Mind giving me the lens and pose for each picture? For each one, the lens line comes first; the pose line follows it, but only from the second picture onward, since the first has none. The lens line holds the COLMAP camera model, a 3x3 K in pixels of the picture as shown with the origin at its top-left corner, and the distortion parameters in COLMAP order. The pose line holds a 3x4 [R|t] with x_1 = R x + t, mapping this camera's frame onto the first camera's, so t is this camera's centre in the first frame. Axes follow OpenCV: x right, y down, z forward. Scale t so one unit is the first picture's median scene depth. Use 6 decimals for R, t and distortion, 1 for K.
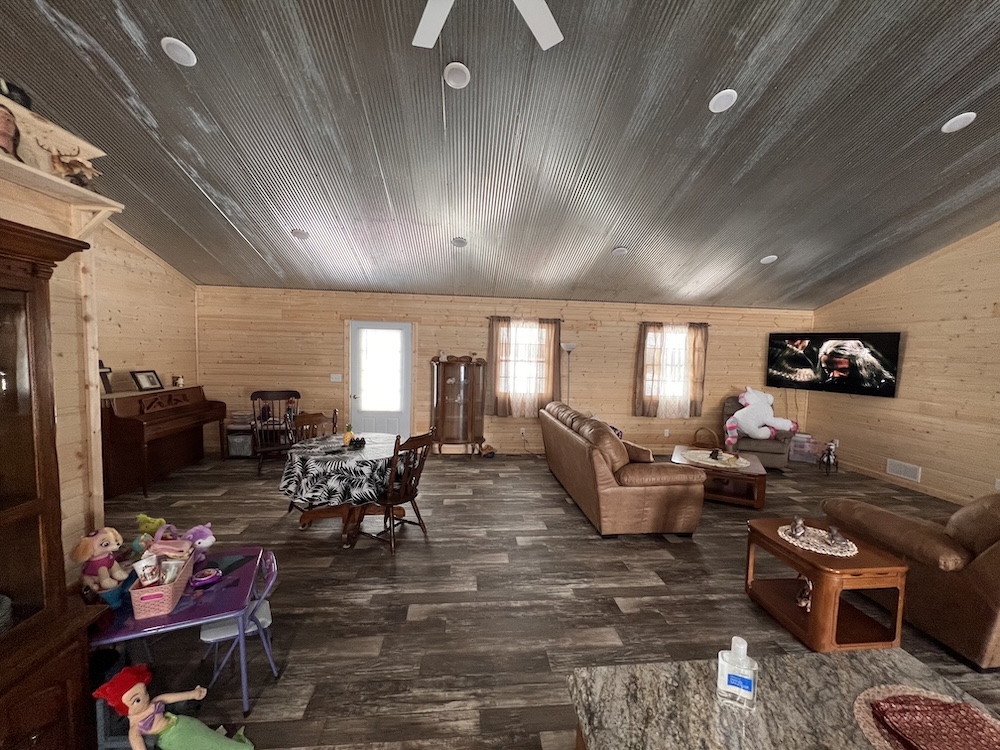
lens RADIAL K [[397.8, 0, 501.4], [0, 397.8, 375.8], [0, 0, 1]] dist [-0.000517, 0.000125]
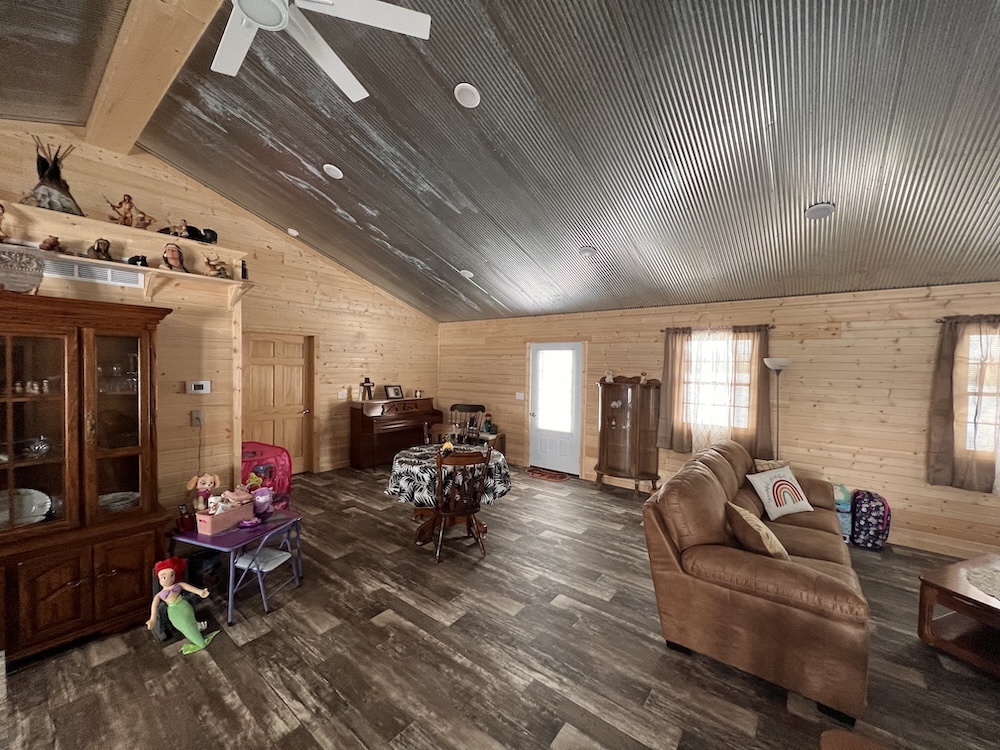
lens RADIAL K [[397.8, 0, 501.4], [0, 397.8, 375.8], [0, 0, 1]] dist [-0.000517, 0.000125]
pose [[0.724900, 0.002204, -0.688850, 0.306333], [-0.041270, 0.998338, -0.040235, -0.004431], [0.687617, 0.057595, 0.723786, 0.175988]]
